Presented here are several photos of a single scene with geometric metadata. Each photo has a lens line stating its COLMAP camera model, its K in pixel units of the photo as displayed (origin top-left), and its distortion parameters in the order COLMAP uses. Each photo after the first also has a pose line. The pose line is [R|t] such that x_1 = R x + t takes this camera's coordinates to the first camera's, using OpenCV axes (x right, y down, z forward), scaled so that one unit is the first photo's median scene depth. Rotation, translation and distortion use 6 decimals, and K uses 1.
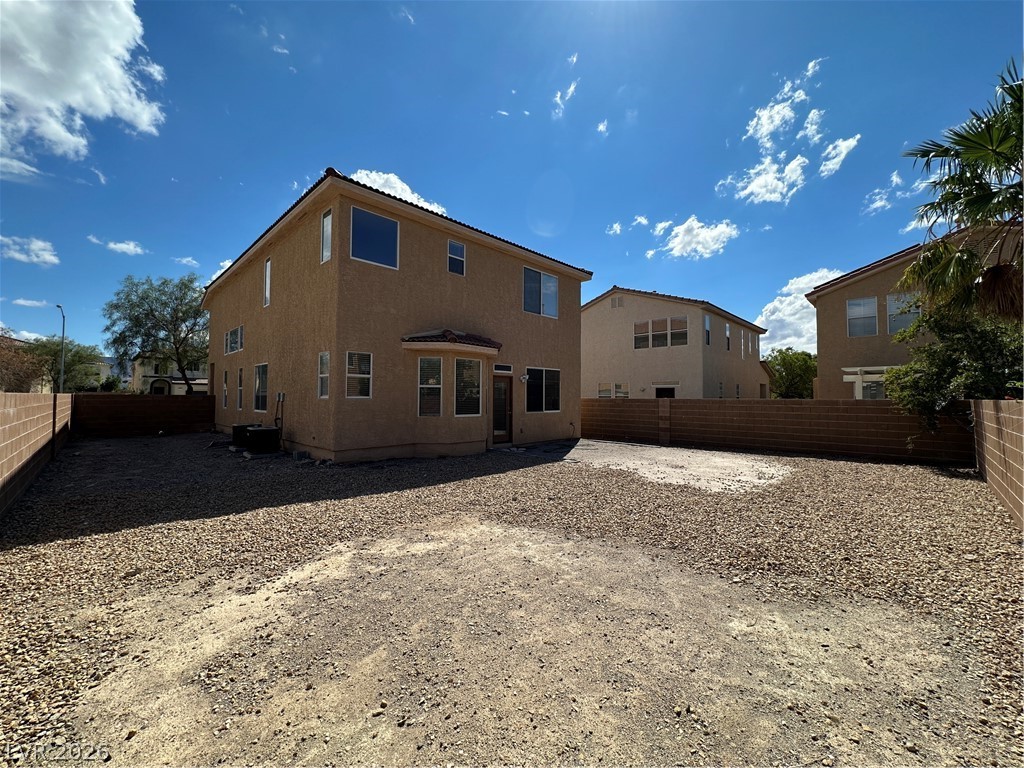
lens RADIAL K [[410.1, 0, 511.7], [0, 410.1, 385.8], [0, 0, 1]] dist [0.002570, -0.000381]
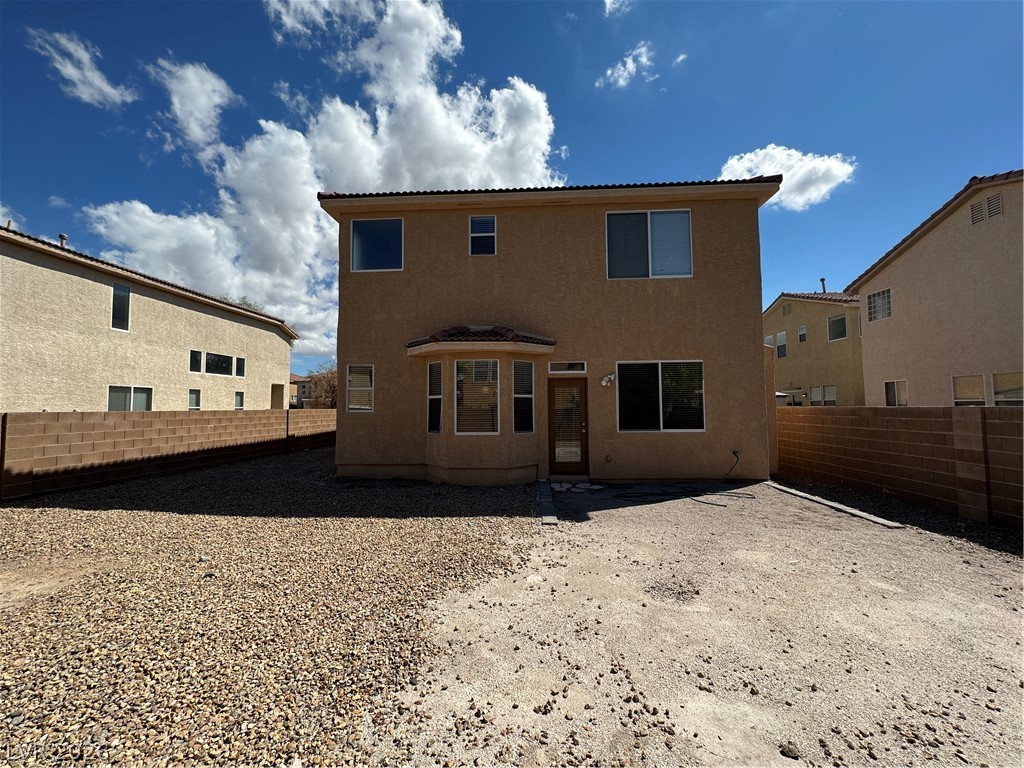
lens RADIAL K [[410.1, 0, 512.7], [0, 410.1, 384.0], [0, 0, 1]] dist [0.002570, -0.000381]
pose [[0.662678, -0.052015, -0.747096, 0.449573], [0.033732, 0.998646, -0.039609, 0.010916], [0.748145, 0.001047, 0.663535, 0.473082]]
